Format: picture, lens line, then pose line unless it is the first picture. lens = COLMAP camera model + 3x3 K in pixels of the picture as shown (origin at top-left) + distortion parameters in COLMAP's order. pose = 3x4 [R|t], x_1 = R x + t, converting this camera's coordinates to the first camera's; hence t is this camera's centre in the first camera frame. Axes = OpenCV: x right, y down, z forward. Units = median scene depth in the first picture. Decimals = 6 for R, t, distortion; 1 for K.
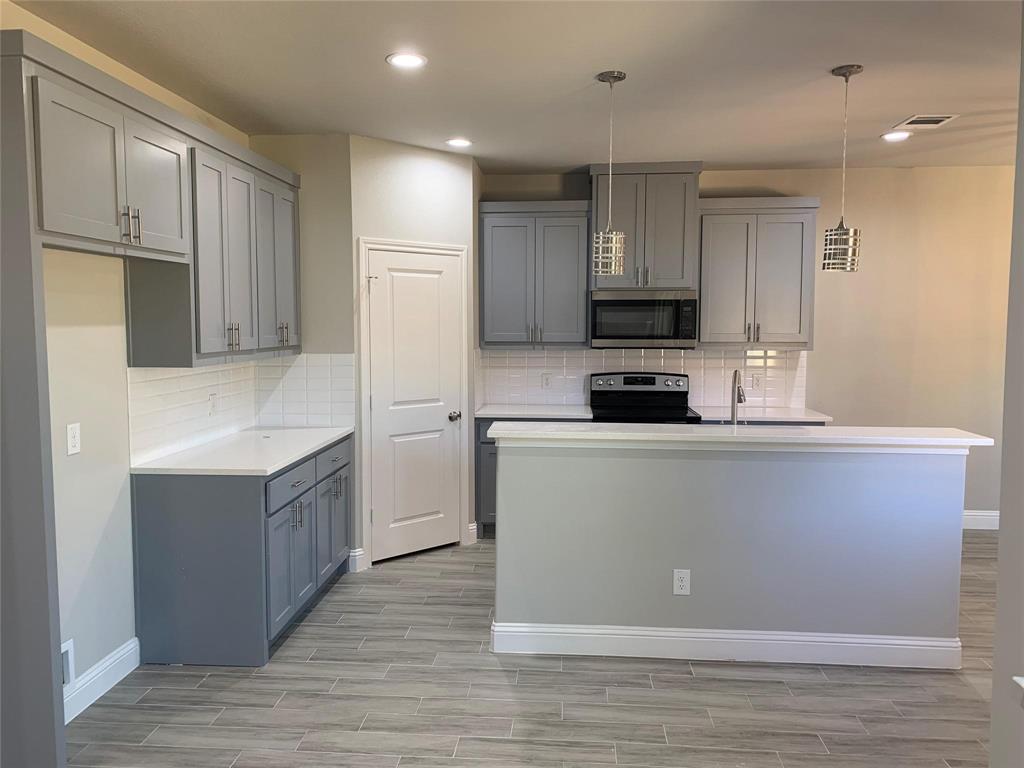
lens RADIAL K [[786.9, 0, 512.0], [0, 786.9, 384.0], [0, 0, 1]] dist [-0.000938, -0.001813]
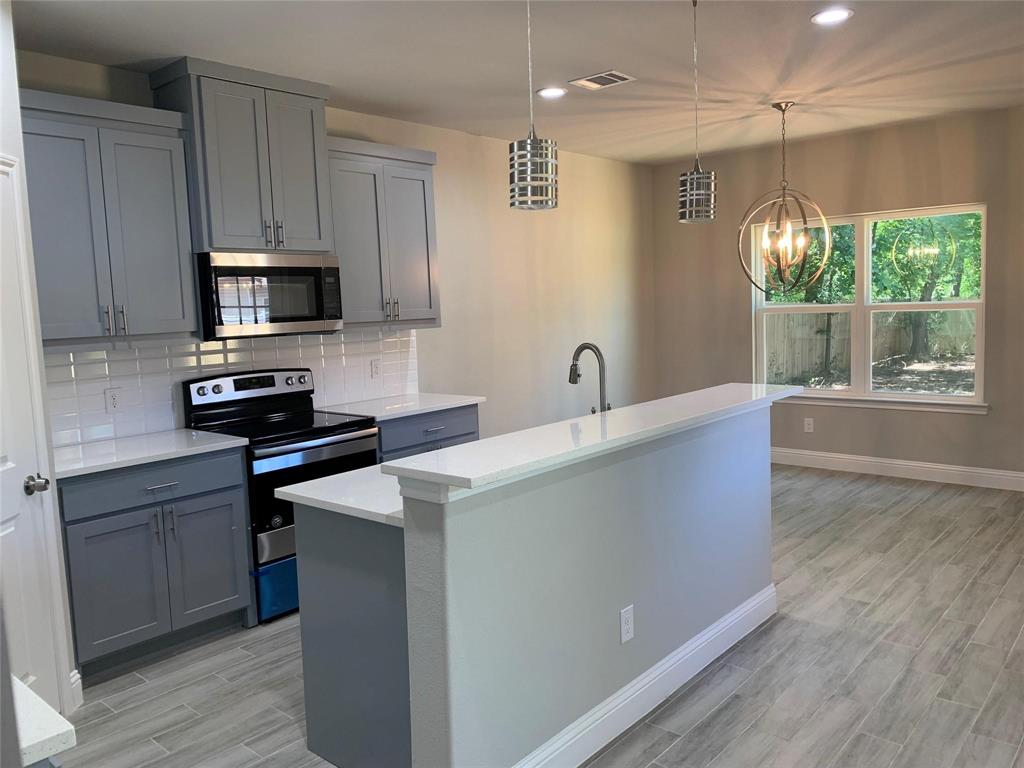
lens RADIAL K [[777.0, 0, 512.0], [0, 777.0, 384.0], [0, 0, 1]] dist [0.006571, 0.002569]
pose [[0.601146, -0.108662, 0.791717, -0.277491], [0.104443, 0.992898, 0.056971, -0.020401], [-0.792285, 0.048442, 0.608226, 0.415992]]
